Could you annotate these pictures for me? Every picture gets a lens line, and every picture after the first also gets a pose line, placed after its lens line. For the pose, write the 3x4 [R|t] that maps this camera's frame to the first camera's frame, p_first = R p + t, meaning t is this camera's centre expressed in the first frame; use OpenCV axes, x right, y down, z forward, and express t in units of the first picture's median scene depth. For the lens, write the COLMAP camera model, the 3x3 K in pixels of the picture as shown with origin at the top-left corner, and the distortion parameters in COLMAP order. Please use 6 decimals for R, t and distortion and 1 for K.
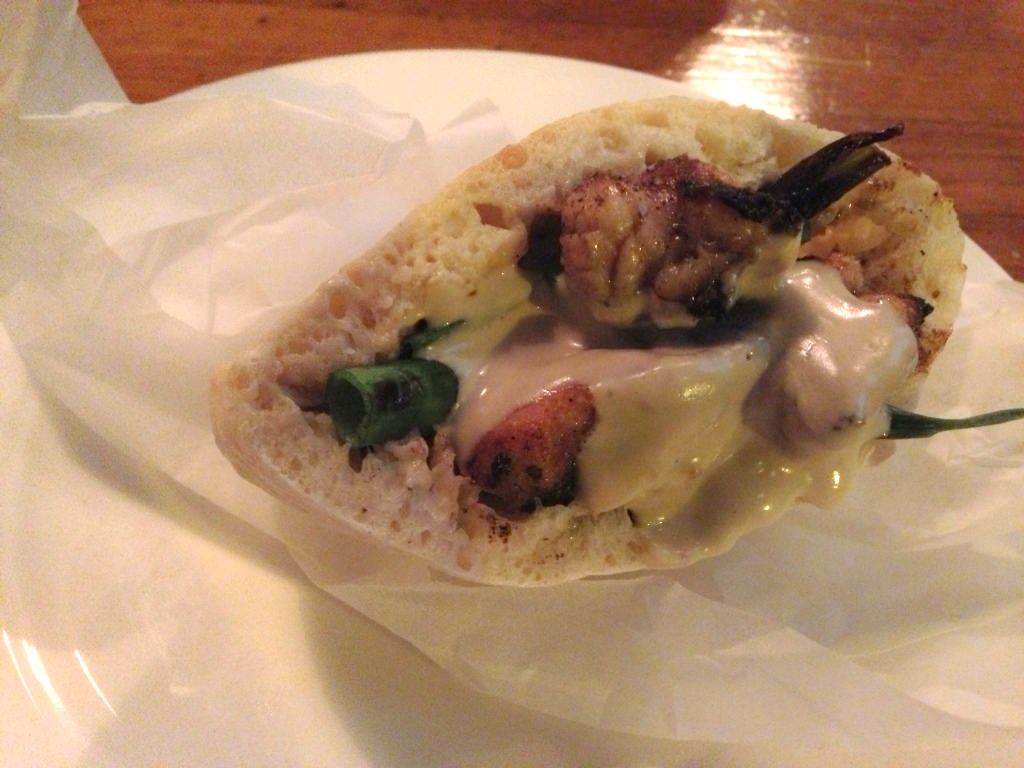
lens RADIAL K [[1021.5, 0, 512.0], [0, 1021.5, 384.0], [0, 0, 1]] dist [-0.228826, -0.003222]
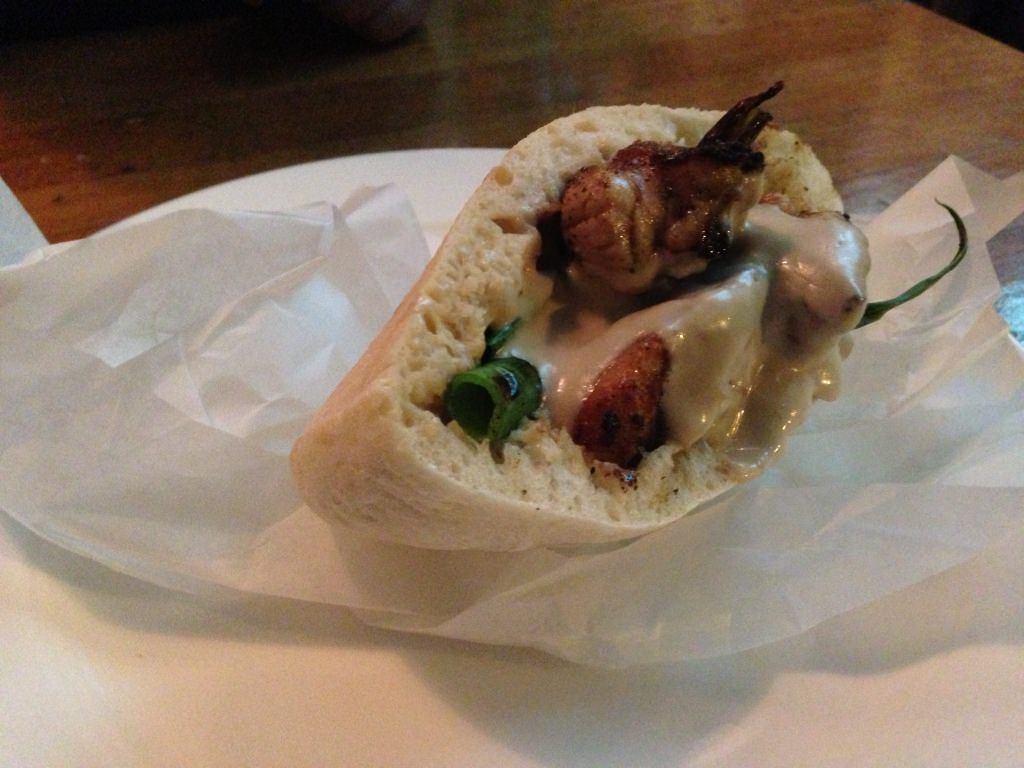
lens RADIAL K [[1021.5, 0, 512.0], [0, 1021.5, 384.0], [0, 0, 1]] dist [-0.228826, -0.003222]
pose [[0.917740, -0.287827, 0.273695, -0.384239], [0.322369, 0.942329, -0.089967, 0.101627], [-0.232015, 0.170797, 0.957600, -0.033878]]
